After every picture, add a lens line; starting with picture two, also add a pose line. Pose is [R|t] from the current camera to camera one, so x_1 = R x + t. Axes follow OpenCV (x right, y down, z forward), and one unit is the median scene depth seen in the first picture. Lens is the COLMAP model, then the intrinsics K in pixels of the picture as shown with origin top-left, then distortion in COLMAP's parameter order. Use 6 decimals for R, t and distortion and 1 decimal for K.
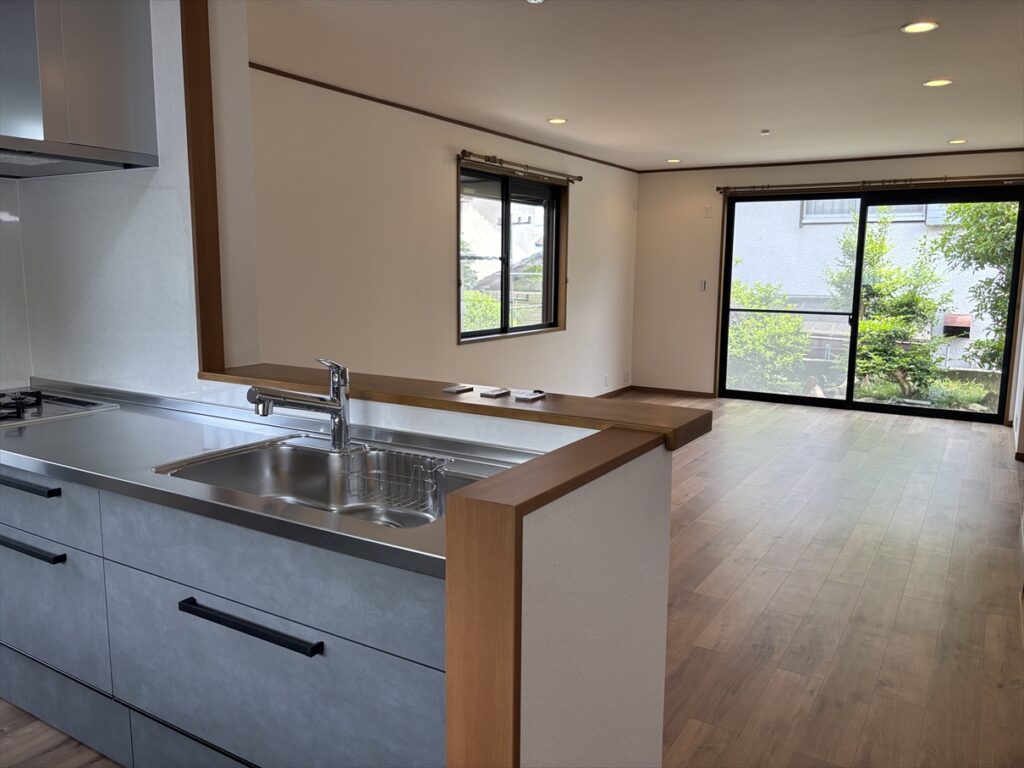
lens RADIAL K [[776.1, 0, 513.3], [0, 776.1, 383.8], [0, 0, 1]] dist [0.003450, -0.000108]
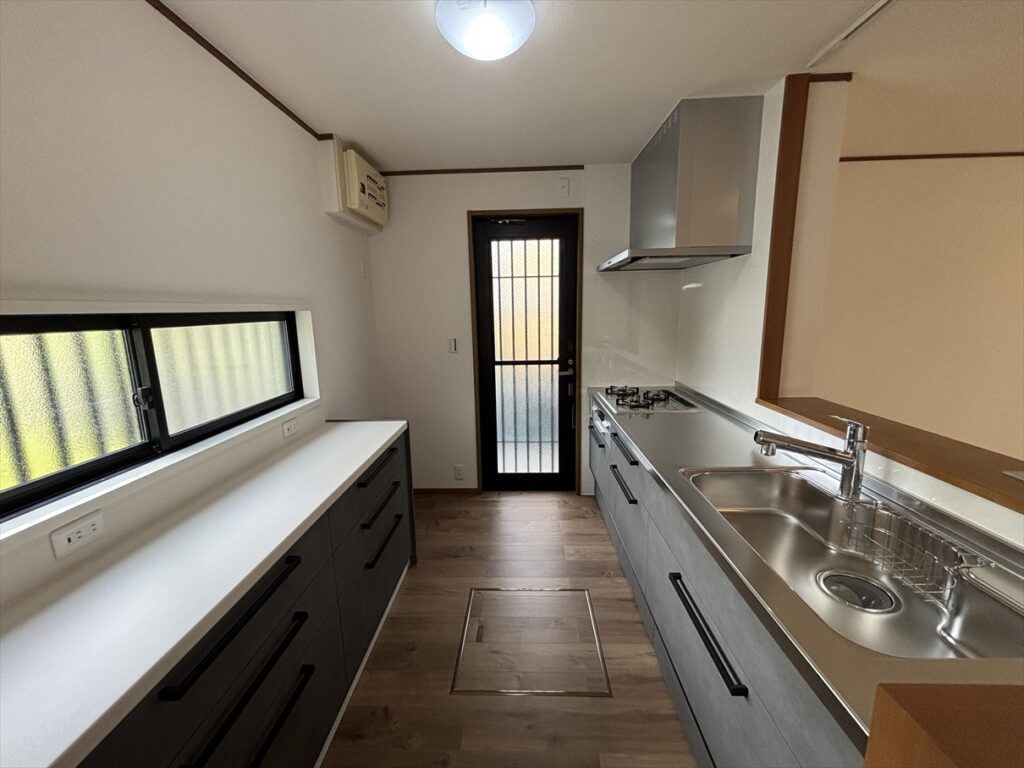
lens RADIAL K [[415.5, 0, 512.0], [0, 415.5, 385.2], [0, 0, 1]] dist [-0.003497, 0.000897]
pose [[0.496369, 0.138144, -0.857049, 0.020894], [-0.104637, 0.989580, 0.098904, -0.077066], [0.861782, 0.040586, 0.505652, 0.272863]]
